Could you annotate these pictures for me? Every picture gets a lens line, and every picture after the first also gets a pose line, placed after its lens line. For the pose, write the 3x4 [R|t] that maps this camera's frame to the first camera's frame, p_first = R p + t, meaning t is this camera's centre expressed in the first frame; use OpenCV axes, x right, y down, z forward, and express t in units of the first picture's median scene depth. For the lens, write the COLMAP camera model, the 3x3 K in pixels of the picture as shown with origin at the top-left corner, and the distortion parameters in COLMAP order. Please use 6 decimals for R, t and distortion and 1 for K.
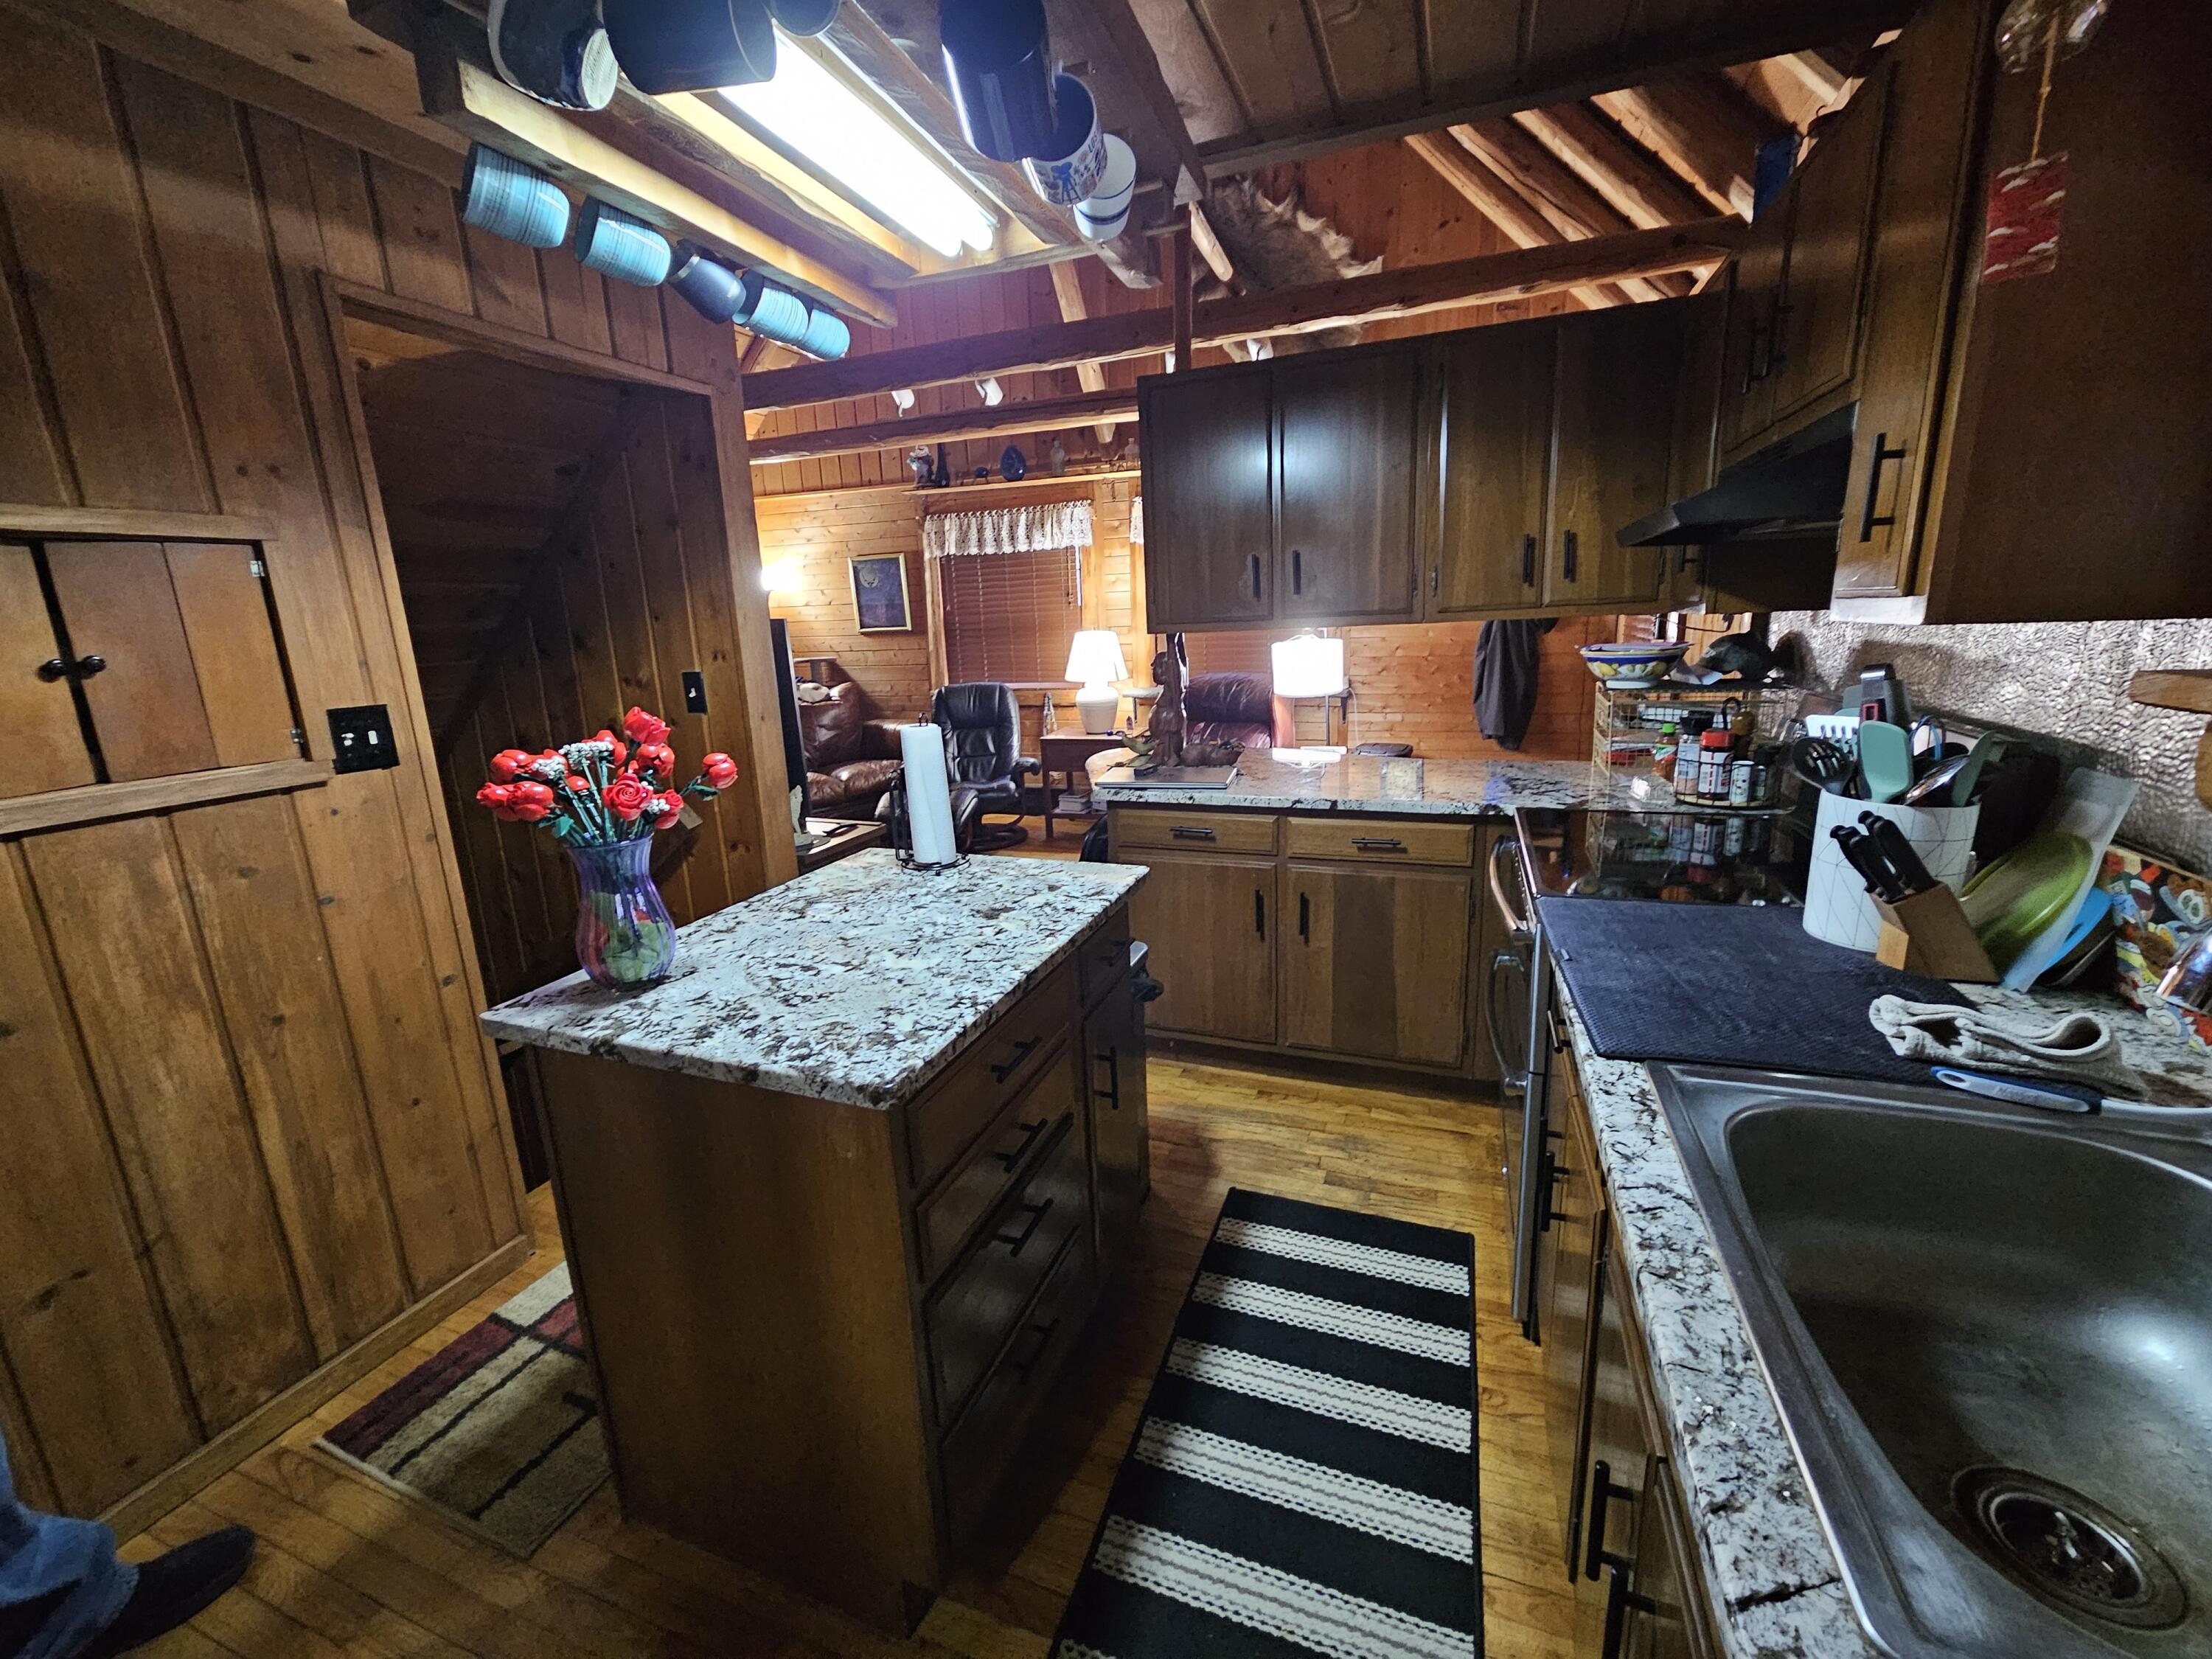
lens RADIAL K [[906.0, 0, 1115.9], [0, 906.0, 825.7], [0, 0, 1]] dist [-0.002536, -0.000354]
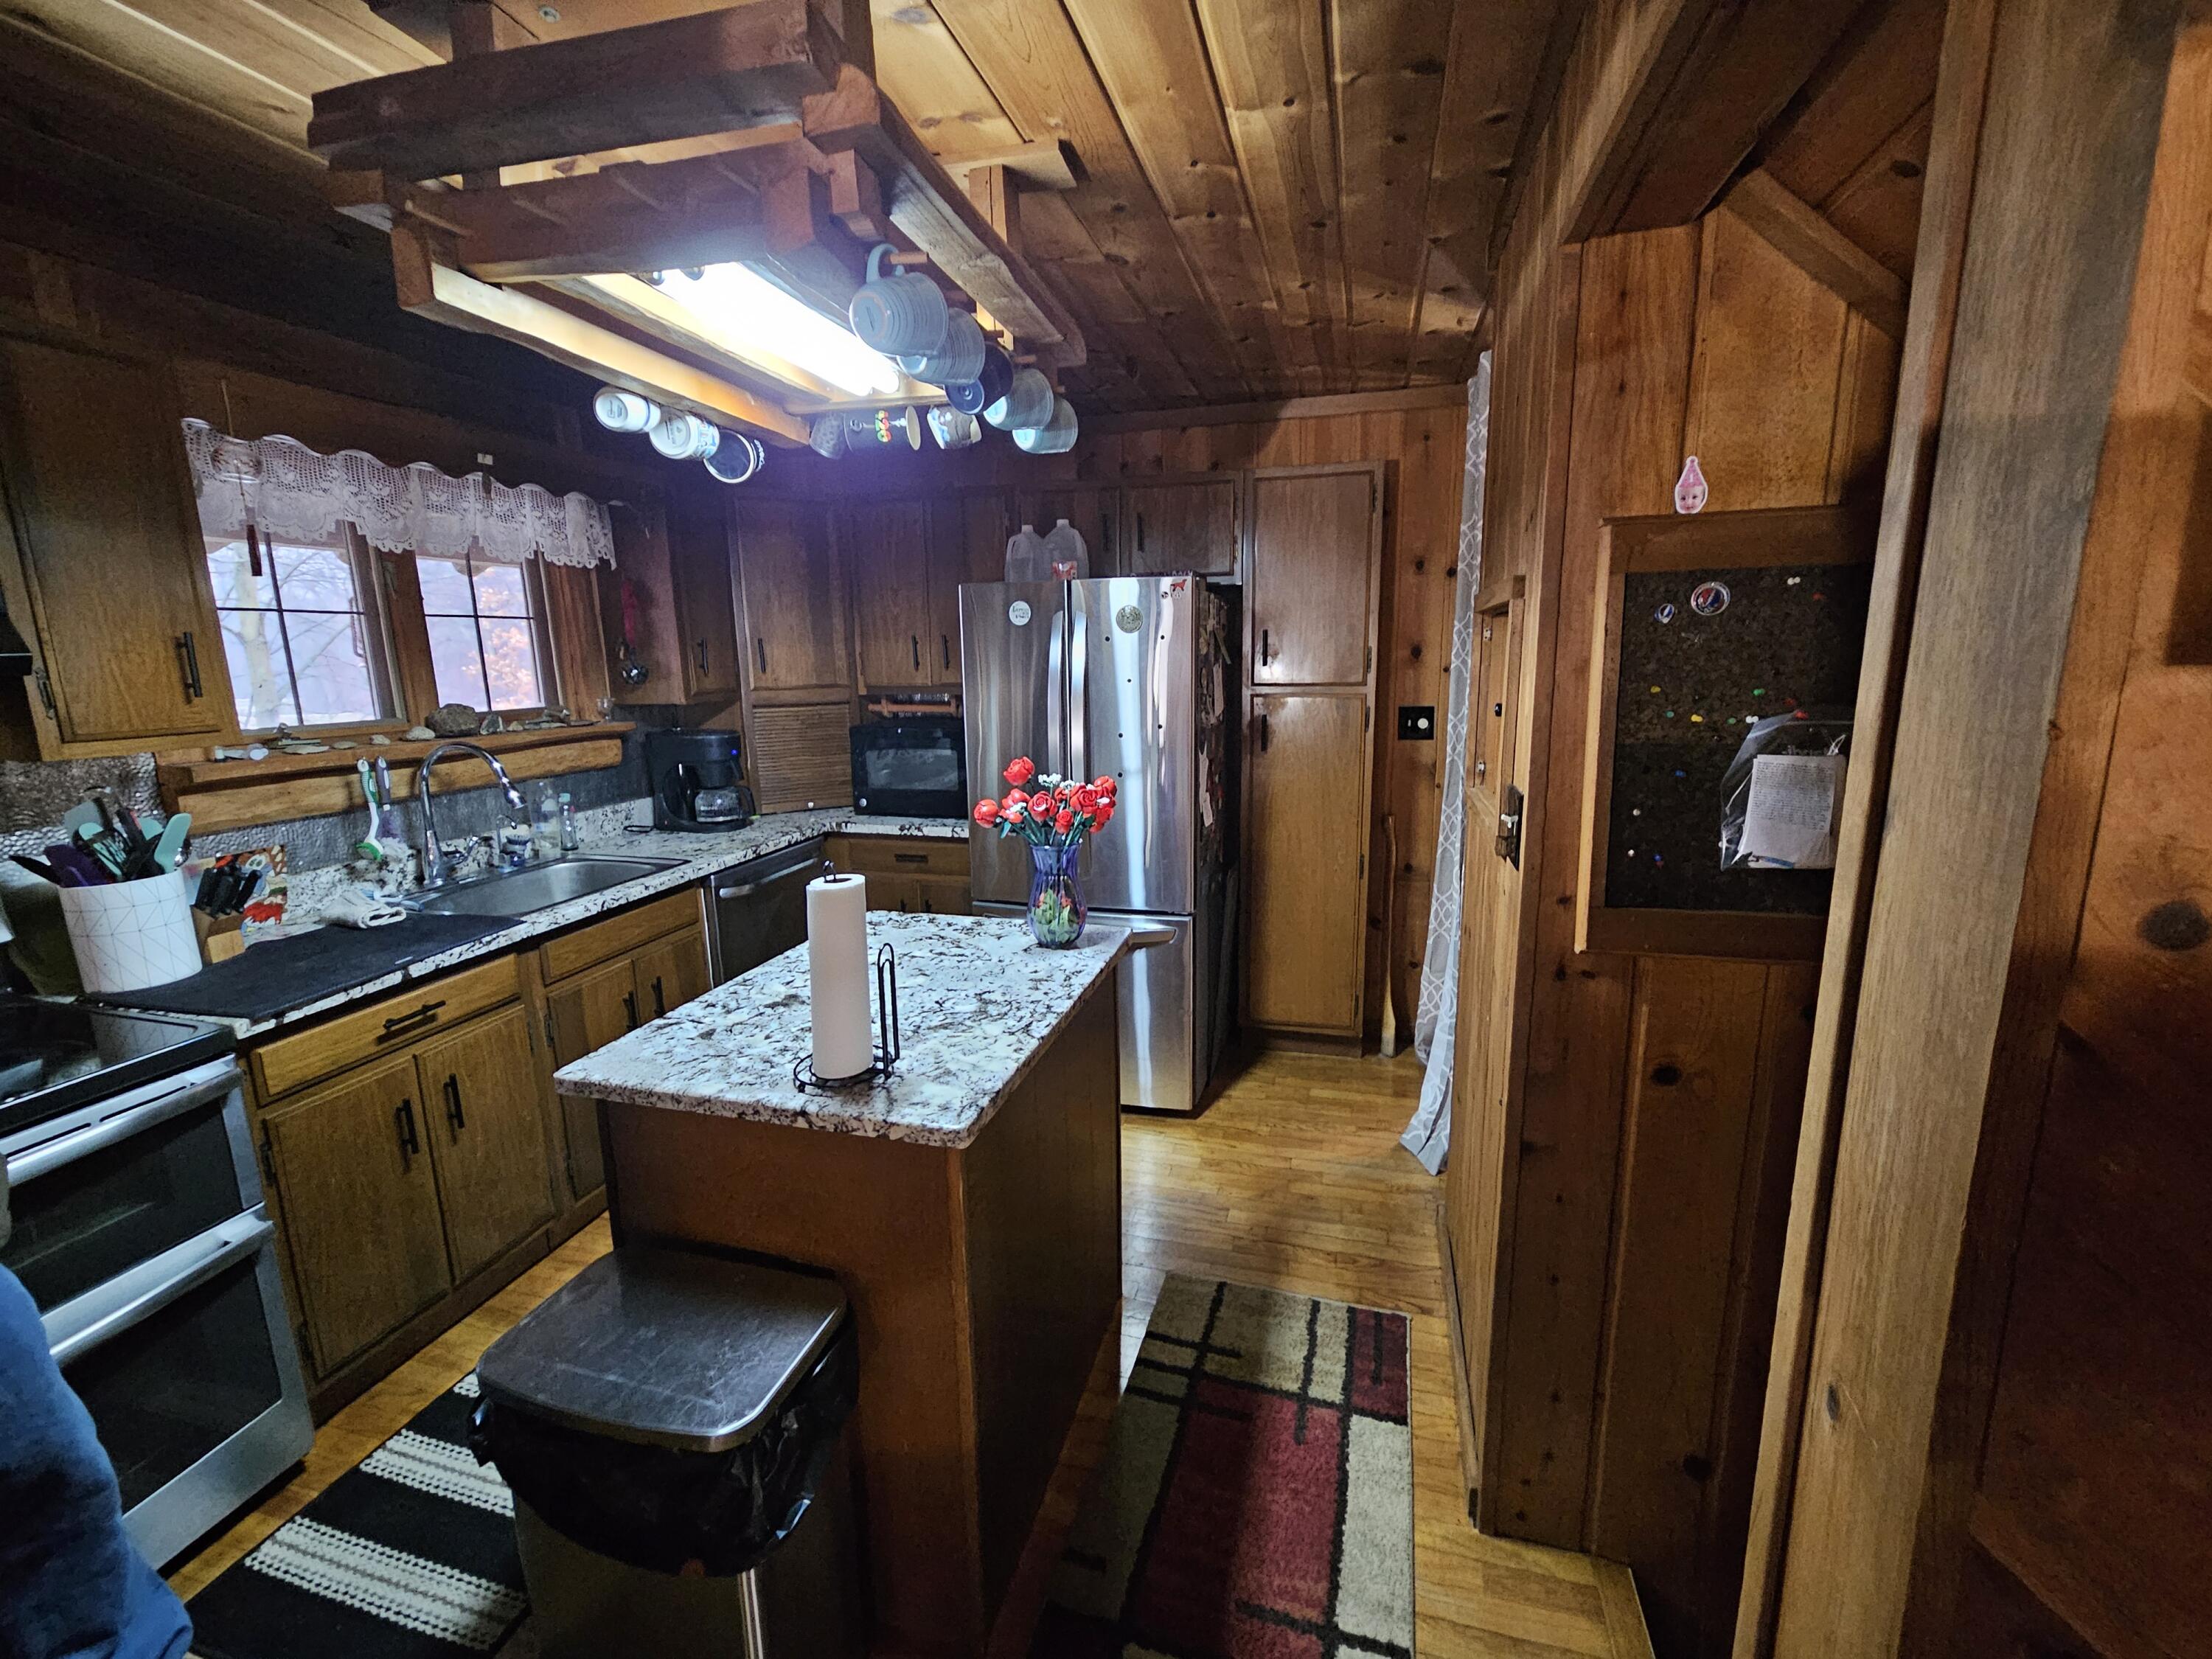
lens RADIAL K [[906.0, 0, 1106.0], [0, 906.0, 815.3], [0, 0, 1]] dist [-0.002536, -0.000354]
pose [[-0.995025, 0.070846, -0.070039, -0.363554], [0.037336, 0.916999, 0.397139, -0.409489], [0.092362, 0.392549, -0.915082, 1.572368]]
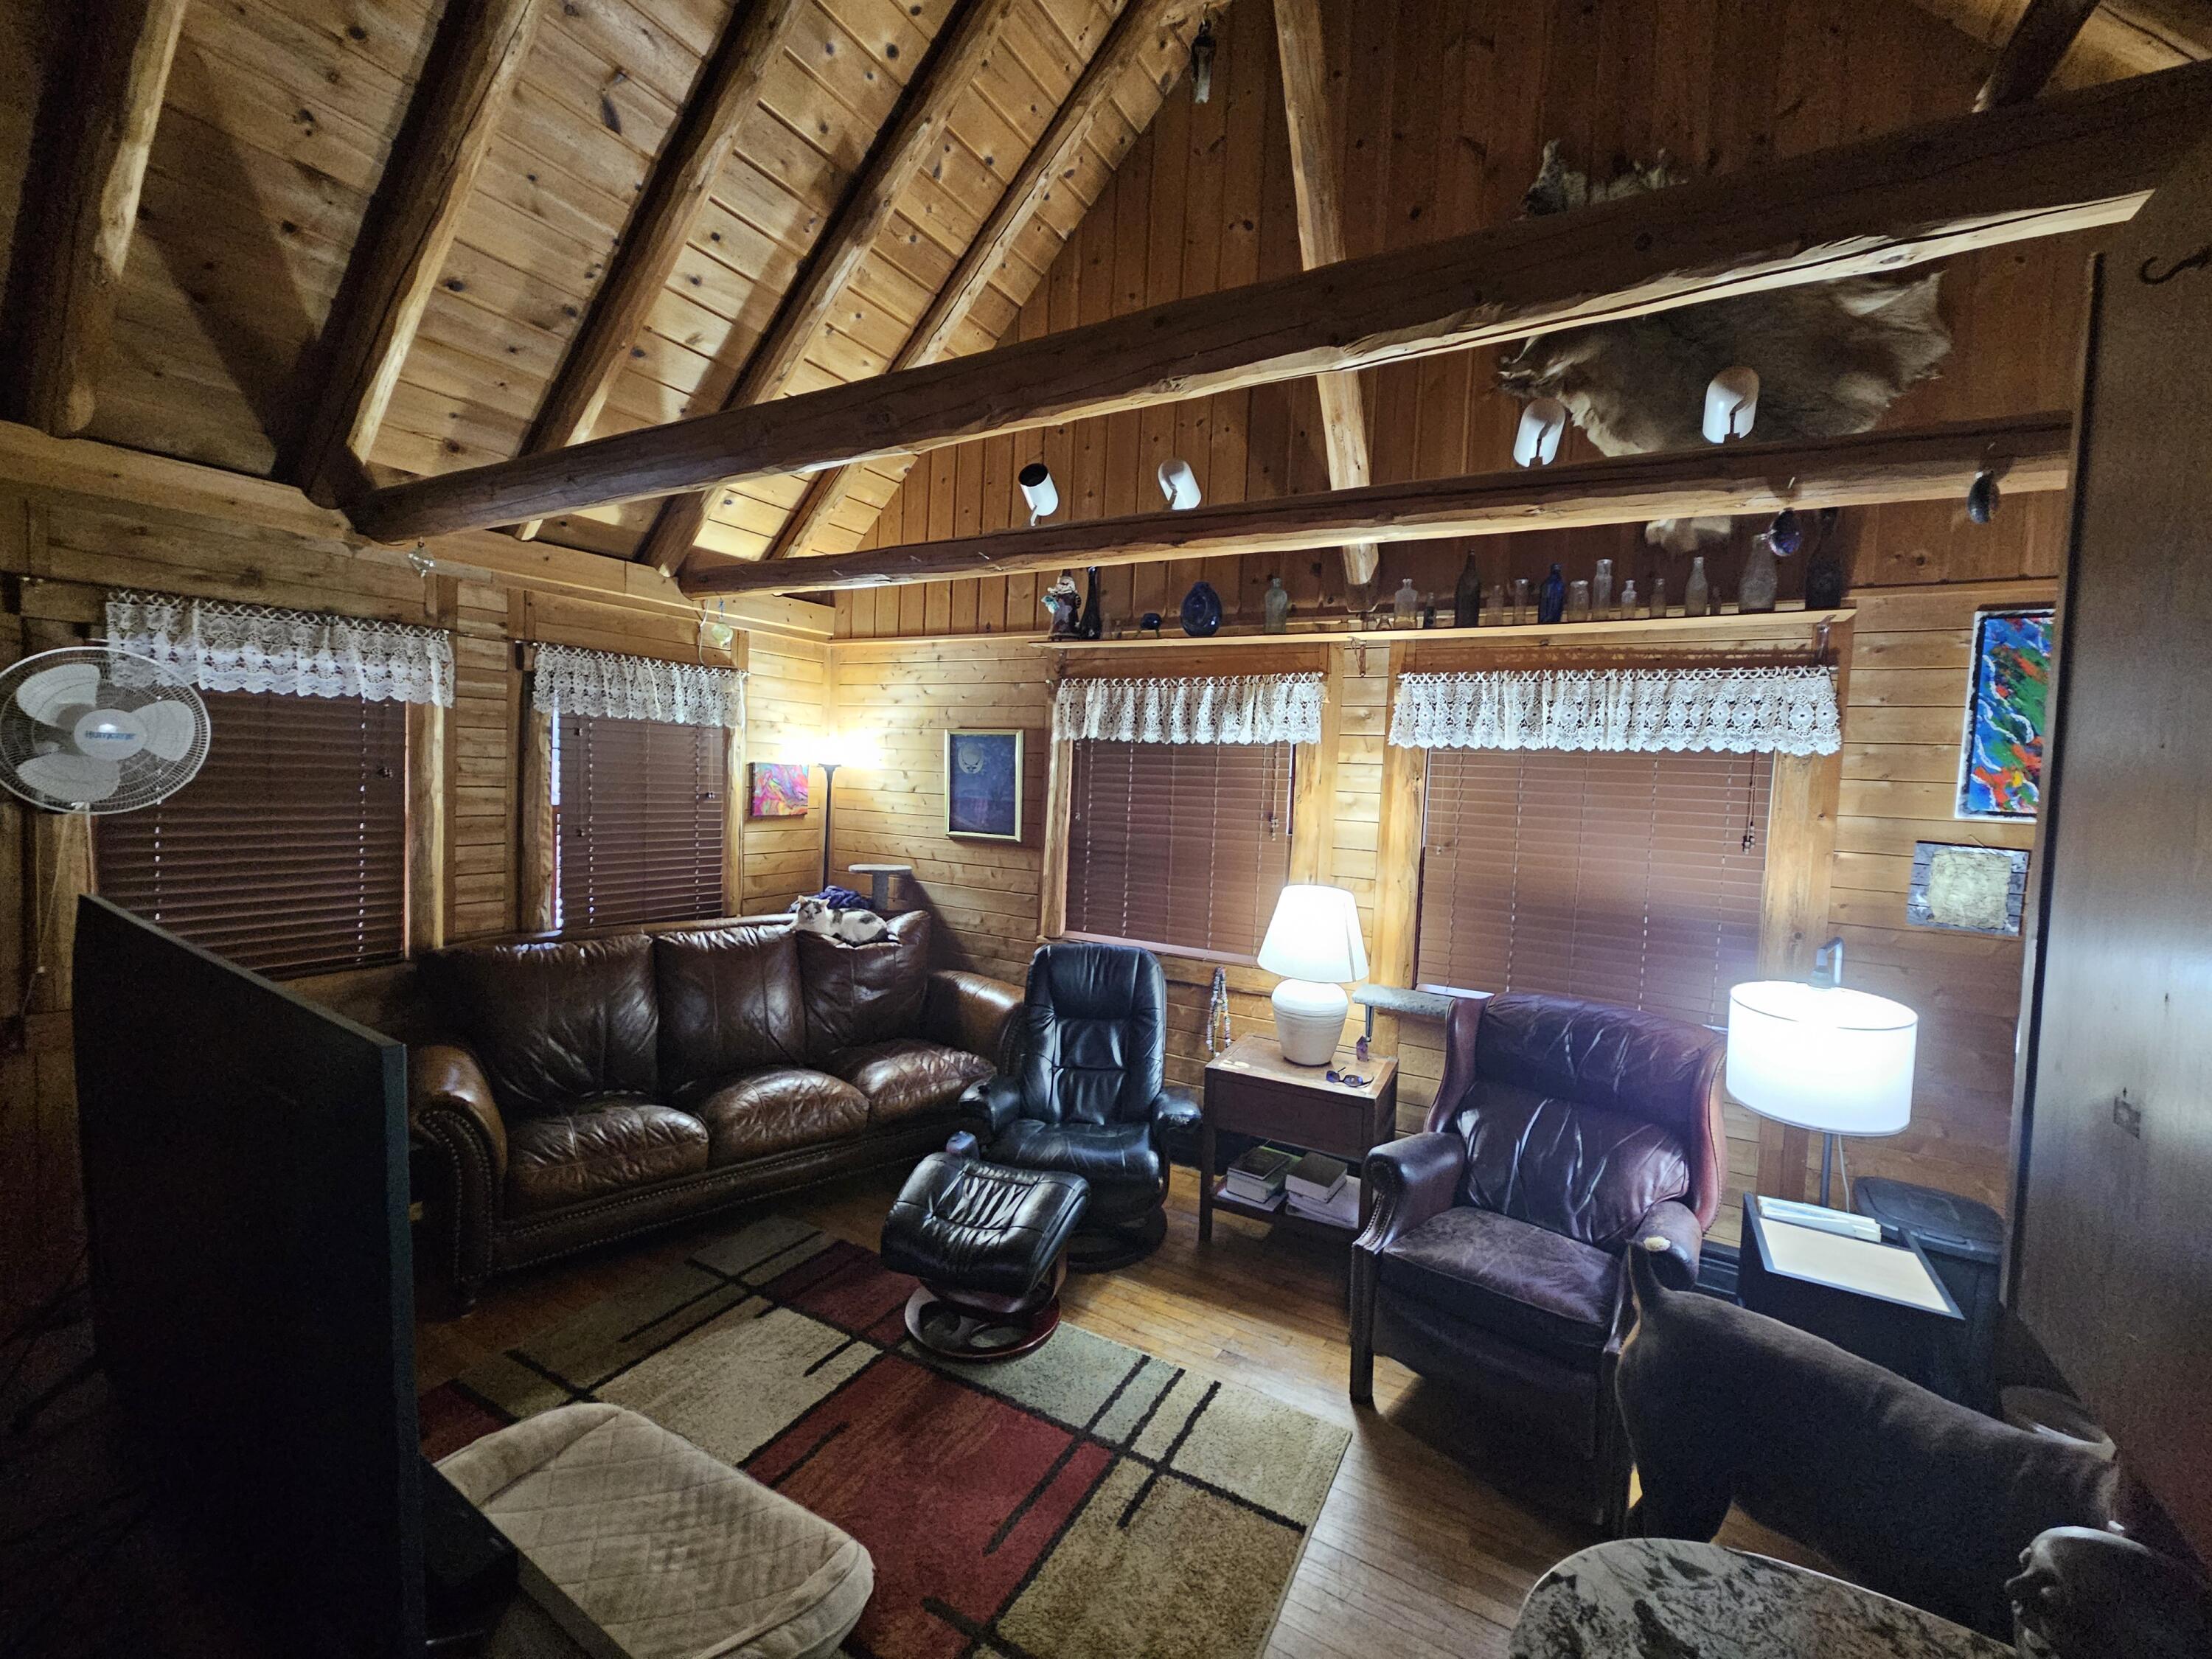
lens RADIAL K [[906.0, 0, 1101.9], [0, 906.0, 825.8], [0, 0, 1]] dist [-0.002536, -0.000354]
pose [[0.981579, 0.089192, -0.168957, -0.061292], [-0.116056, 0.980843, -0.156454, -0.142801], [0.151766, 0.173181, 0.973127, 0.394220]]
